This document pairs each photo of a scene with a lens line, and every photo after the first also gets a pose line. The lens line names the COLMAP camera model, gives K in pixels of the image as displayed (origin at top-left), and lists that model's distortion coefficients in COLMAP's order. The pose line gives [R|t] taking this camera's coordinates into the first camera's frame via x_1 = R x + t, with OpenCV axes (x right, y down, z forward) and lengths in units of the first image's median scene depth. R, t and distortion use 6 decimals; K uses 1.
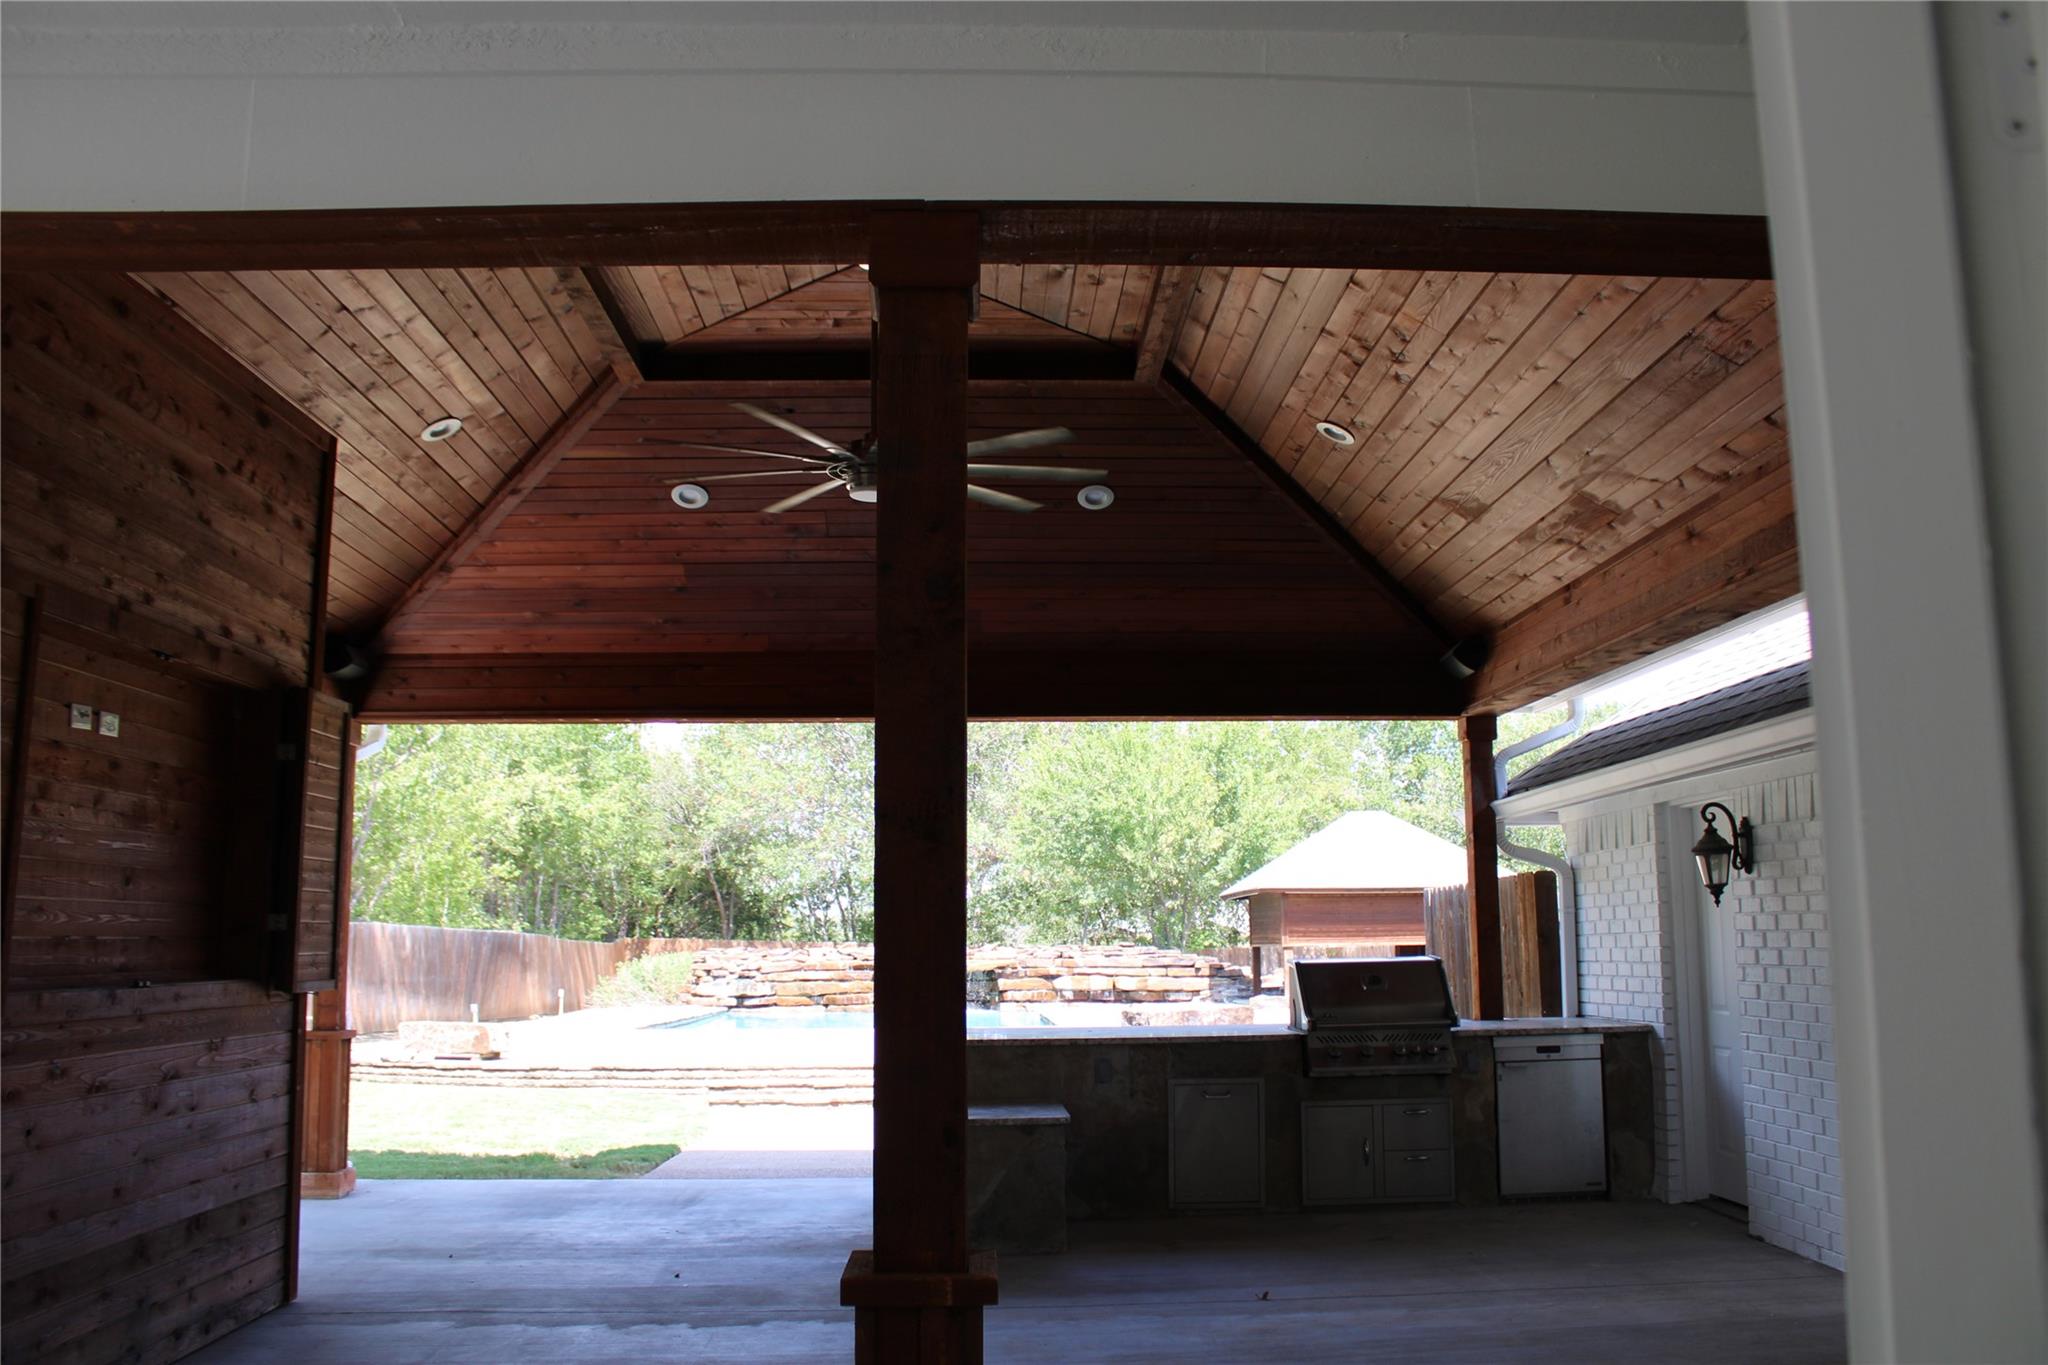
lens RADIAL K [[1698.3, 0, 1042.0], [0, 1698.3, 697.1], [0, 0, 1]] dist [-0.161568, 0.144478]
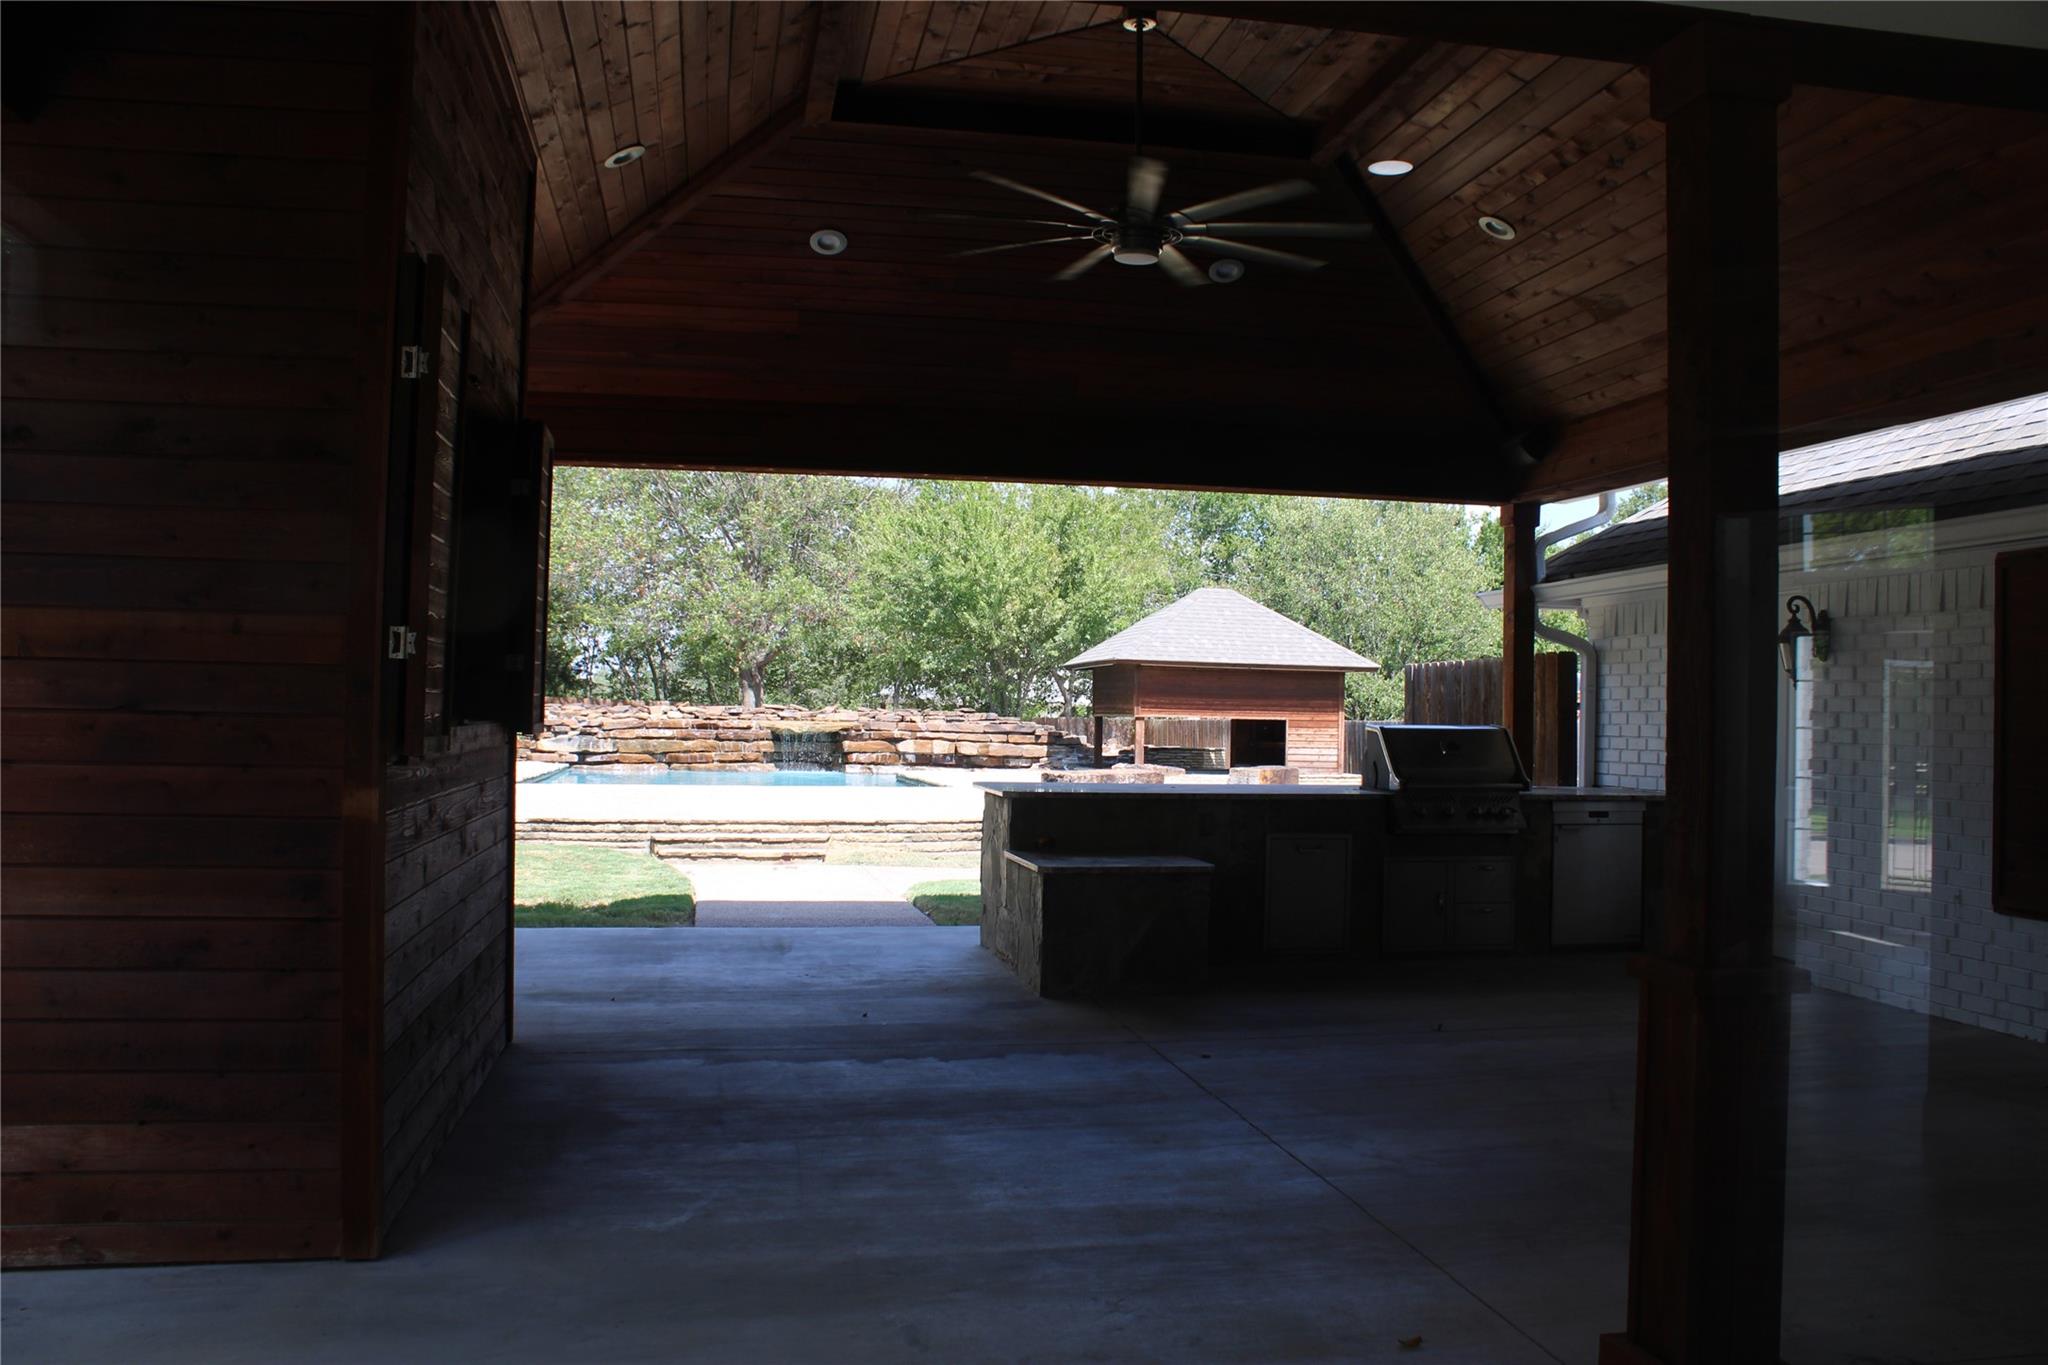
lens RADIAL K [[1698.3, 0, 1045.3], [0, 1698.3, 690.0], [0, 0, 1]] dist [-0.161568, 0.144478]
pose [[0.988425, 0.028815, 0.148950, -0.189443], [-0.048099, 0.990667, 0.127533, 0.007403], [-0.143885, -0.133221, 0.980586, -0.009552]]
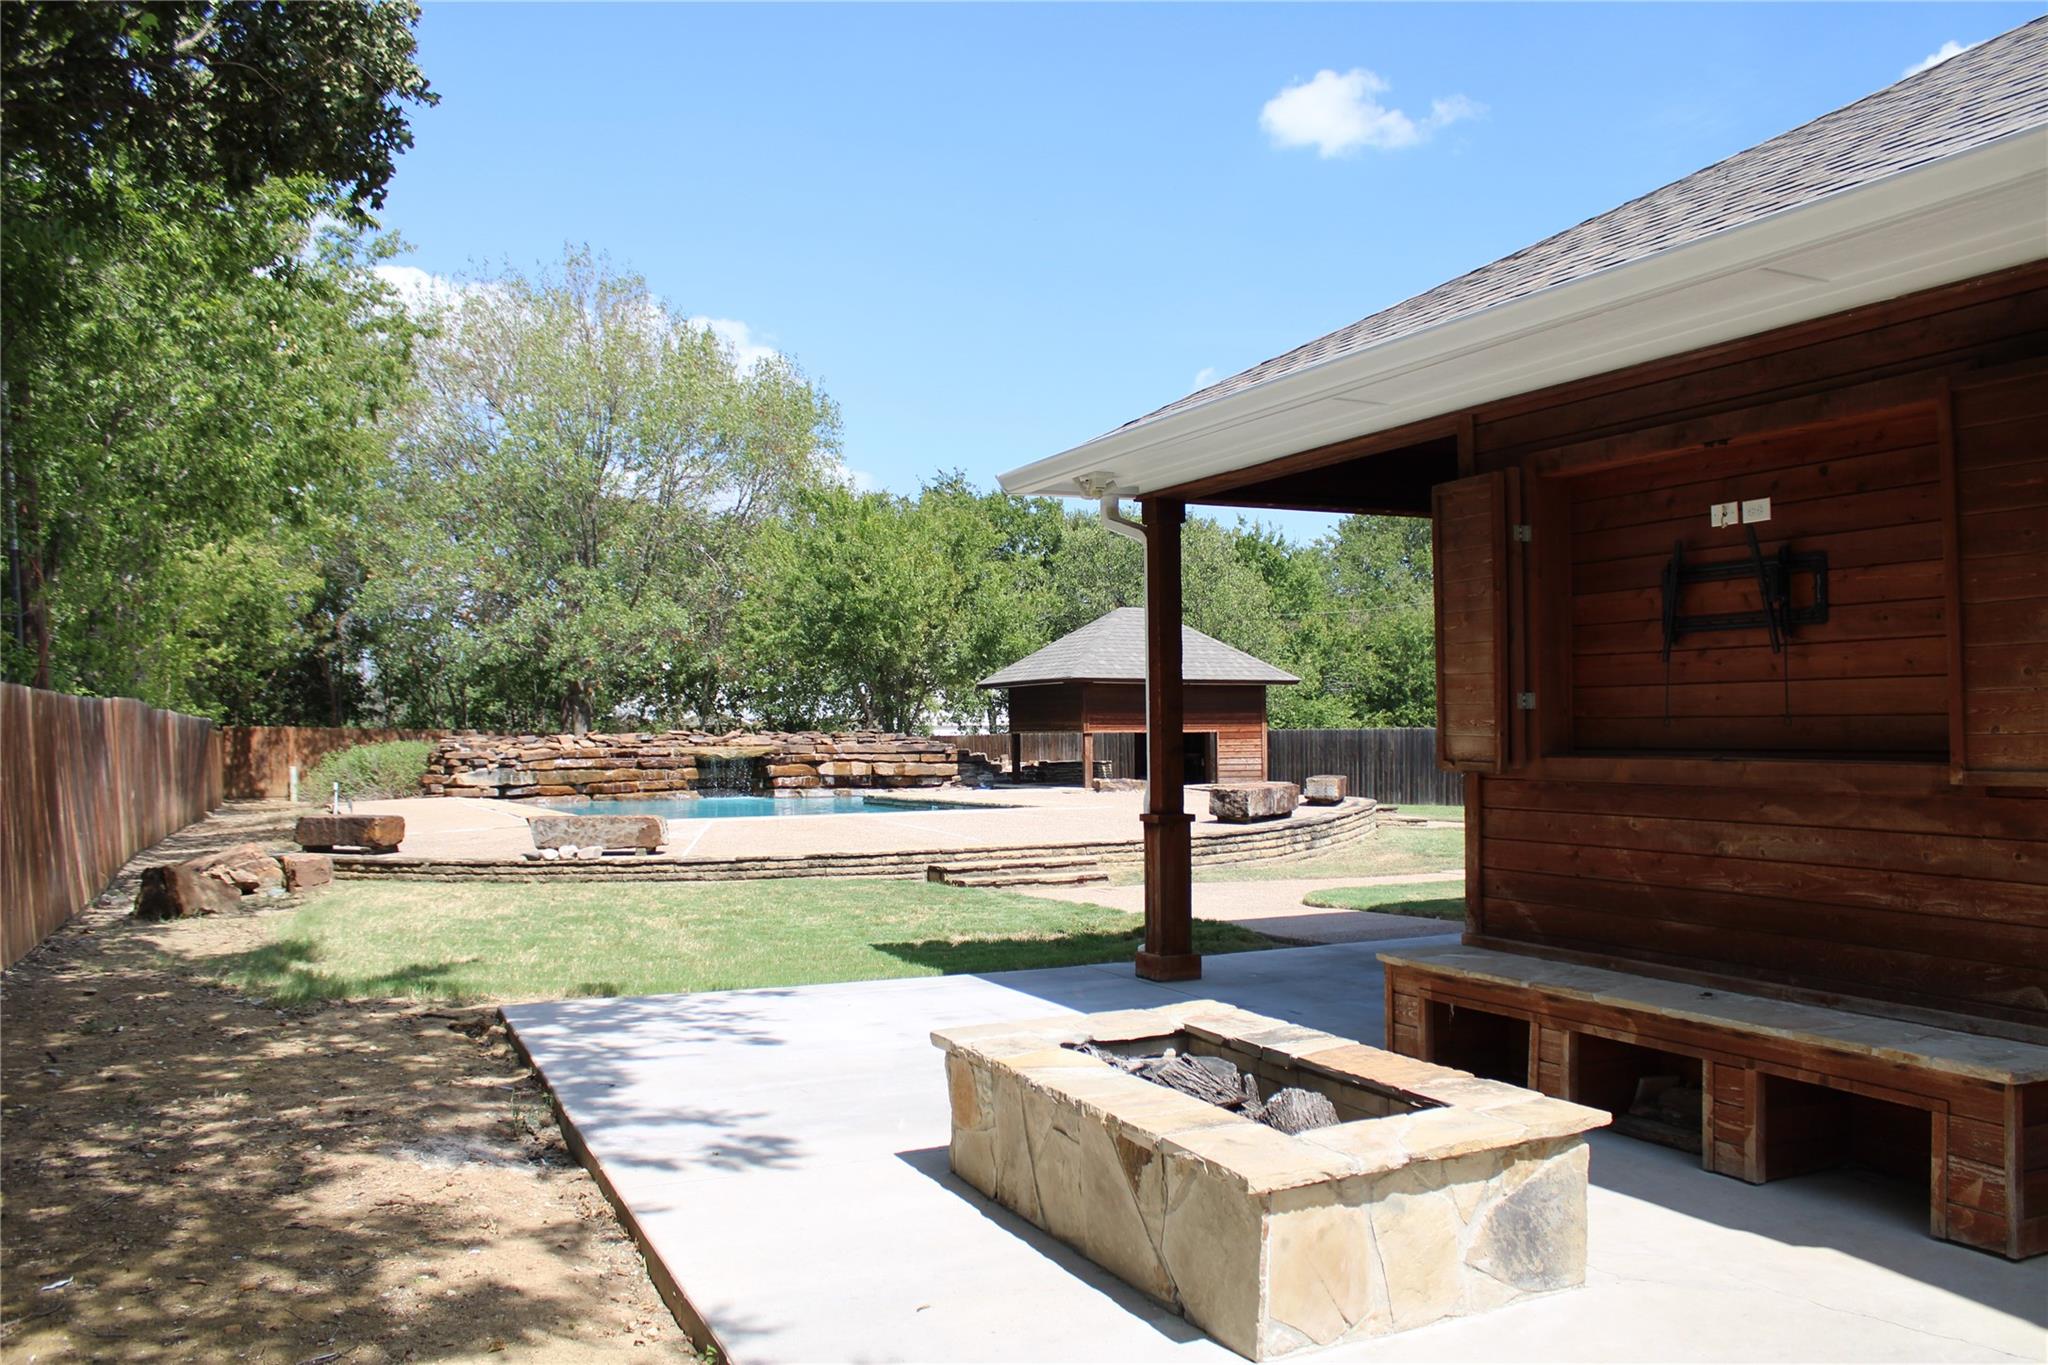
lens RADIAL K [[1698.3, 0, 1029.8], [0, 1698.3, 690.9], [0, 0, 1]] dist [-0.161568, 0.144478]
pose [[0.928001, 0.008804, 0.372474, -0.830654], [-0.053076, 0.992649, 0.108773, 0.020985], [-0.368778, -0.120711, 0.921646, 0.094242]]
